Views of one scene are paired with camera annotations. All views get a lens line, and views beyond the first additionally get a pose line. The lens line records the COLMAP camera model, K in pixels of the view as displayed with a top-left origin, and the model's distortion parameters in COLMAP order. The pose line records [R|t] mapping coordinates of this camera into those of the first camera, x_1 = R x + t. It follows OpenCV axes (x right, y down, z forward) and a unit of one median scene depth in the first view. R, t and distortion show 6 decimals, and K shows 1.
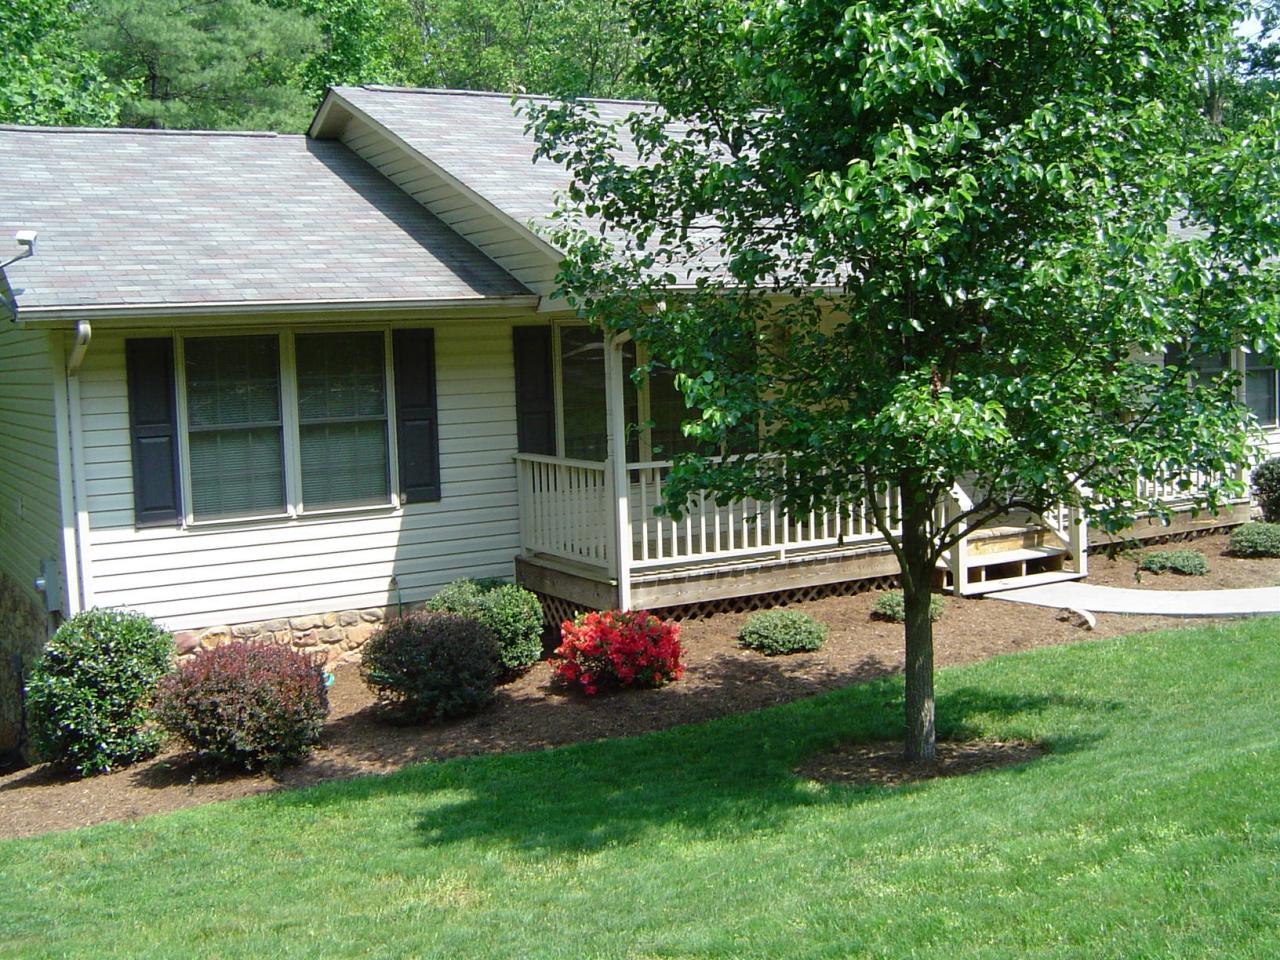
lens RADIAL K [[1486.5, 0, 639.3], [0, 1486.5, 483.6], [0, 0, 1]] dist [-0.139981, 0.000000]
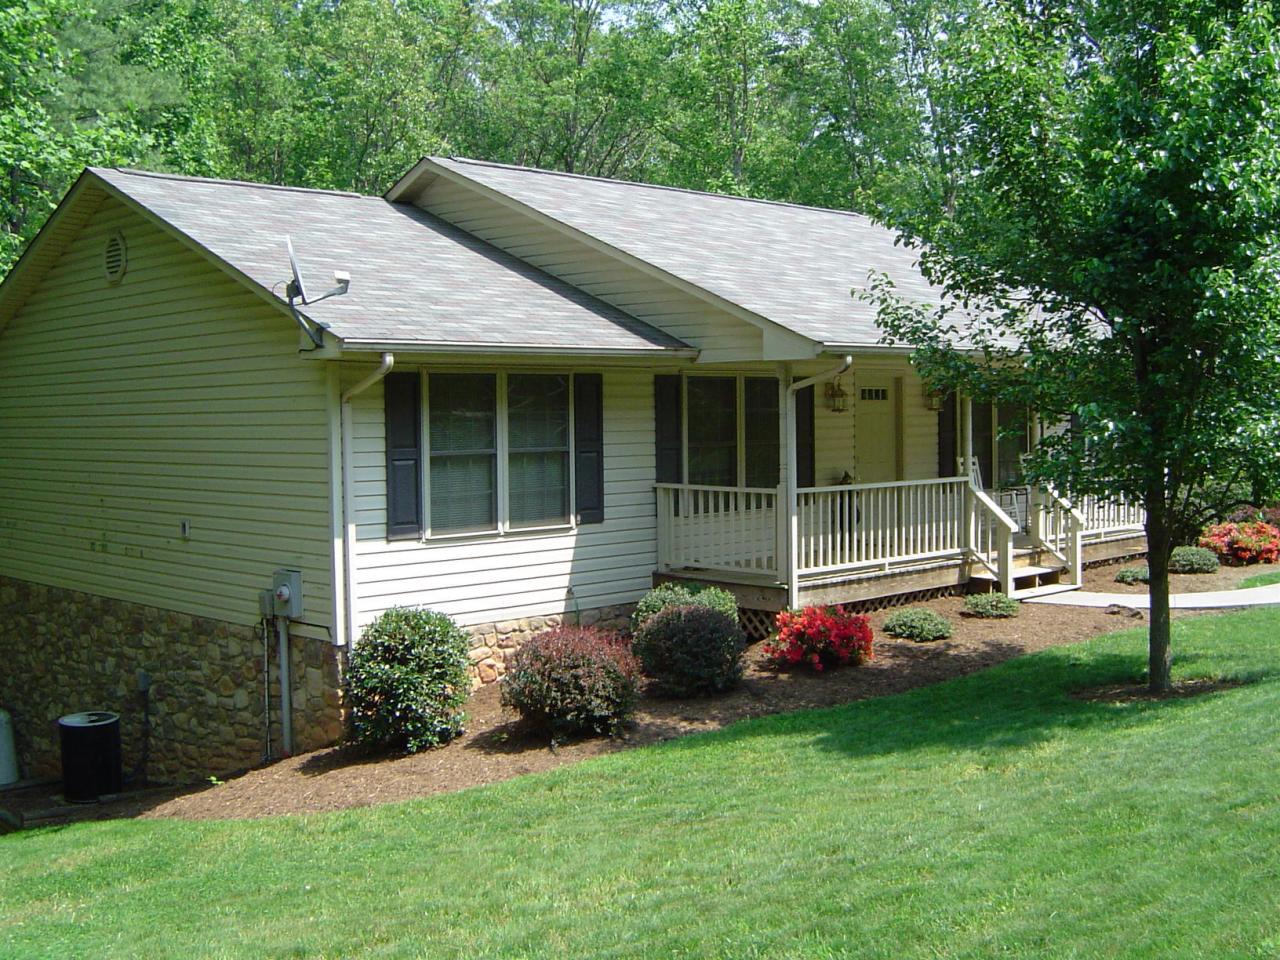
lens RADIAL K [[1486.5, 0, 642.0], [0, 1486.5, 477.6], [0, 0, 1]] dist [-0.139981, 0.000000]
pose [[0.970680, 0.011891, 0.240081, -0.404287], [0.001062, 0.998554, -0.053755, 0.041097], [-0.240373, 0.052434, 0.969263, -0.141860]]
